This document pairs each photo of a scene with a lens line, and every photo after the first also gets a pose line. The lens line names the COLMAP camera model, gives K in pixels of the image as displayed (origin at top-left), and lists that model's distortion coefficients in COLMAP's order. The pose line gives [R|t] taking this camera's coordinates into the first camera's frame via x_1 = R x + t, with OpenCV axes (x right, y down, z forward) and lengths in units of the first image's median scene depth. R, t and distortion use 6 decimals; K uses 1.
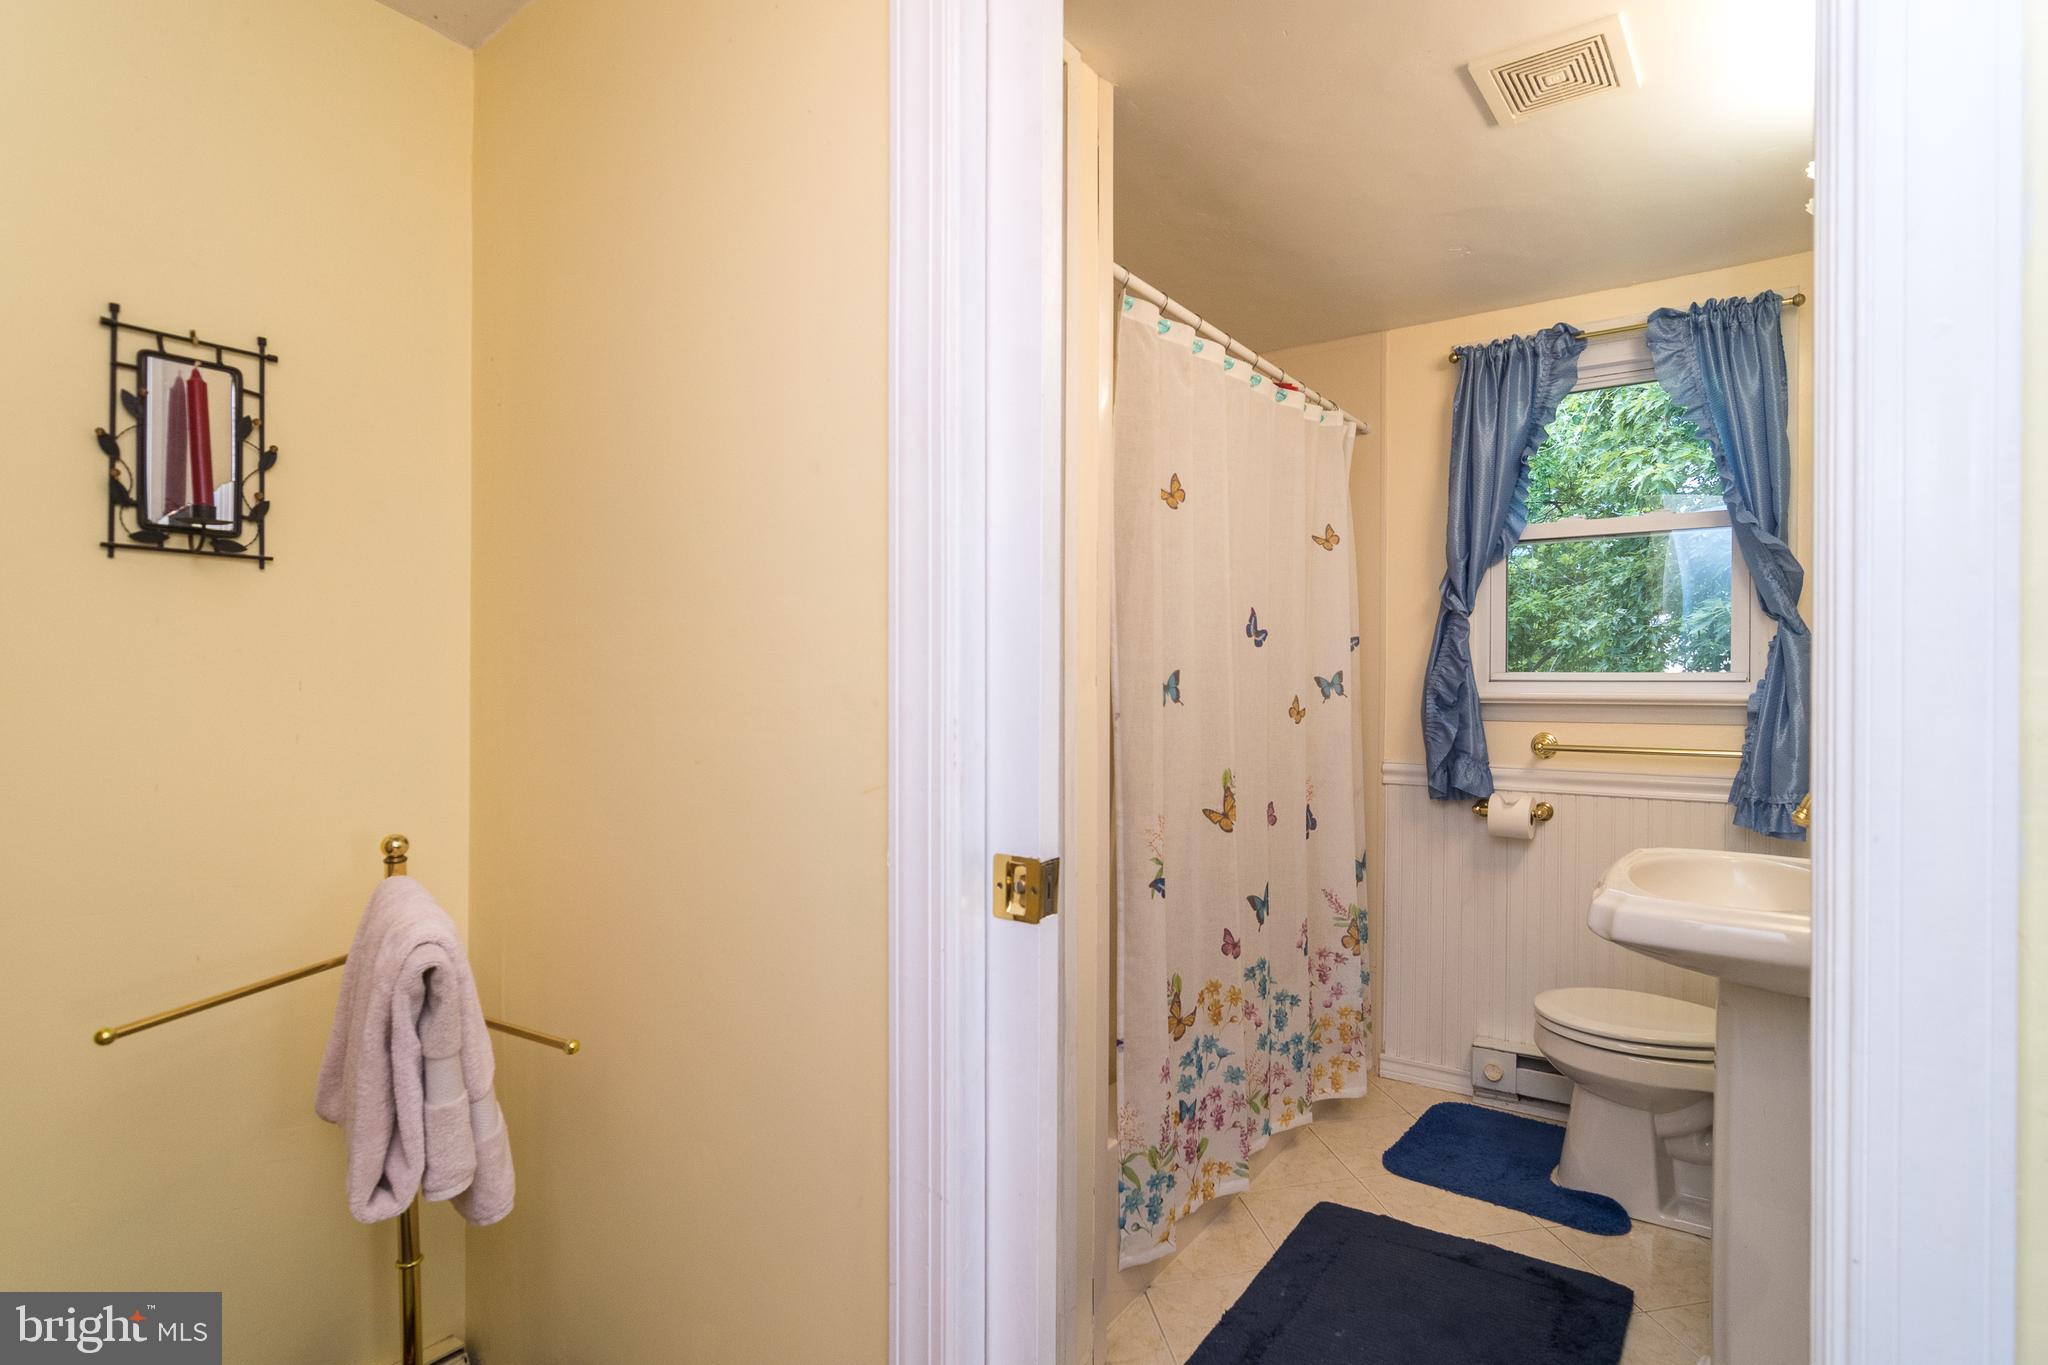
lens RADIAL K [[973.3, 0, 1037.4], [0, 973.3, 680.4], [0, 0, 1]] dist [-0.006245, 0.001909]
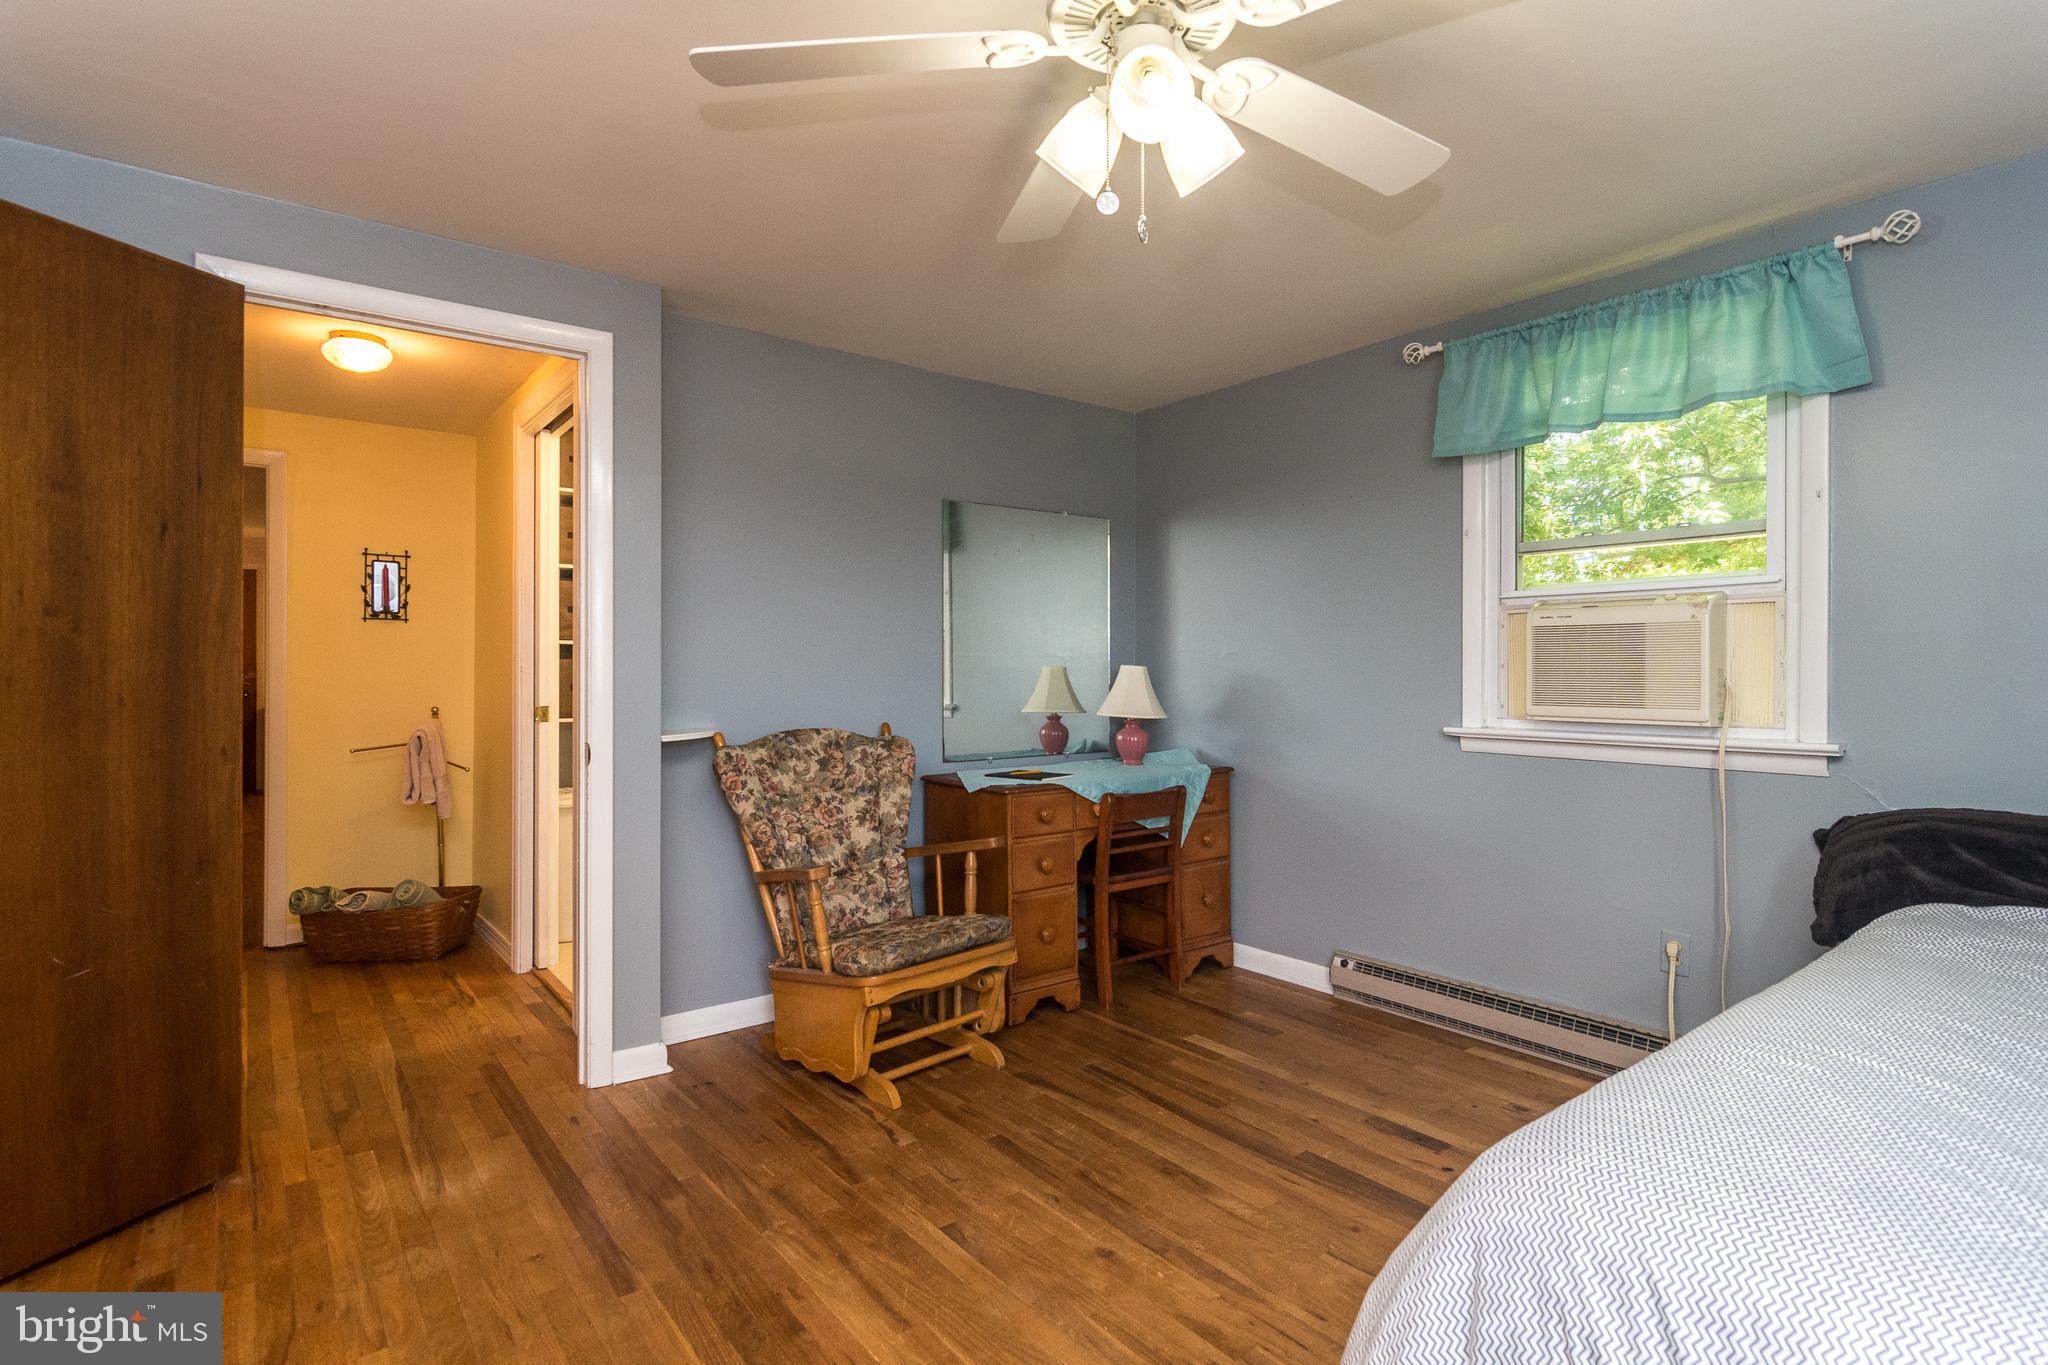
lens RADIAL K [[973.3, 0, 1021.1], [0, 973.3, 673.0], [0, 0, 1]] dist [-0.006245, 0.001909]
pose [[0.943749, -0.004250, -0.330634, 0.759549], [0.003412, 0.999989, -0.003117, 0.023074], [0.330644, 0.001814, 0.943754, -0.471894]]
